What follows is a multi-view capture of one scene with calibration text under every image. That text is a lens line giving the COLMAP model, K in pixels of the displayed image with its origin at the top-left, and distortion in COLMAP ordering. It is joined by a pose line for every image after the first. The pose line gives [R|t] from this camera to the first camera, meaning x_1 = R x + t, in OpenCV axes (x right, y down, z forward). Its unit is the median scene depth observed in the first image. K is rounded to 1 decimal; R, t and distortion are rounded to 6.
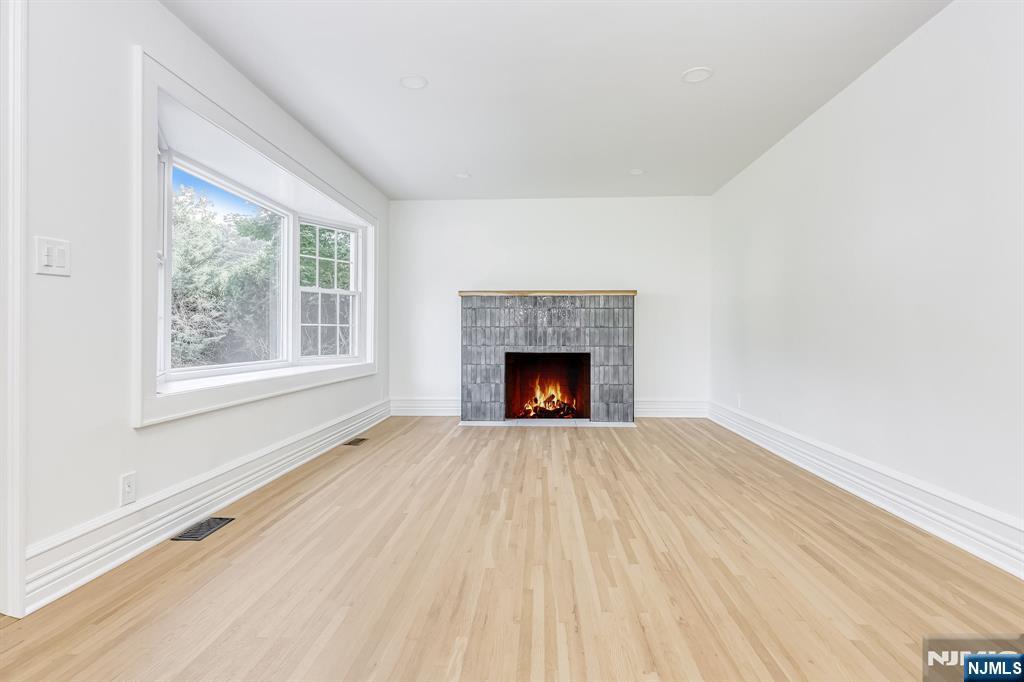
lens RADIAL K [[530.3, 0, 511.6], [0, 530.3, 337.7], [0, 0, 1]] dist [0.000681, 0.000158]
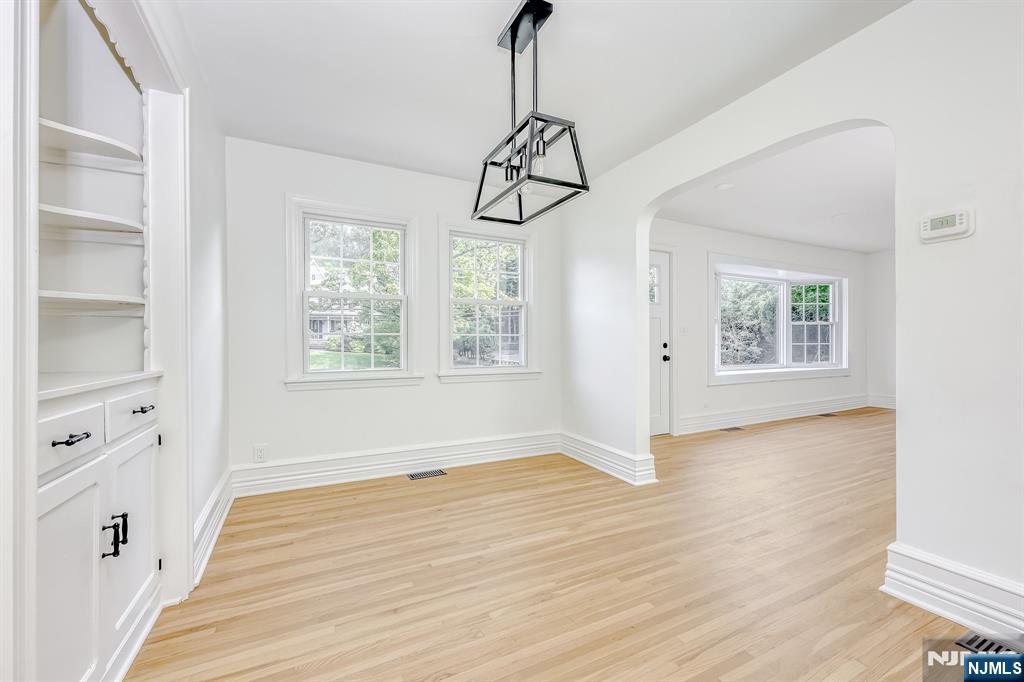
lens RADIAL K [[420.2, 0, 511.2], [0, 420.2, 342.5], [0, 0, 1]] dist [0.002474, 0.000284]
pose [[0.497783, -0.006817, -0.867275, 0.114036], [0.003365, 0.999977, -0.005929, -0.008206], [0.867295, 0.000032, 0.497795, -0.162484]]
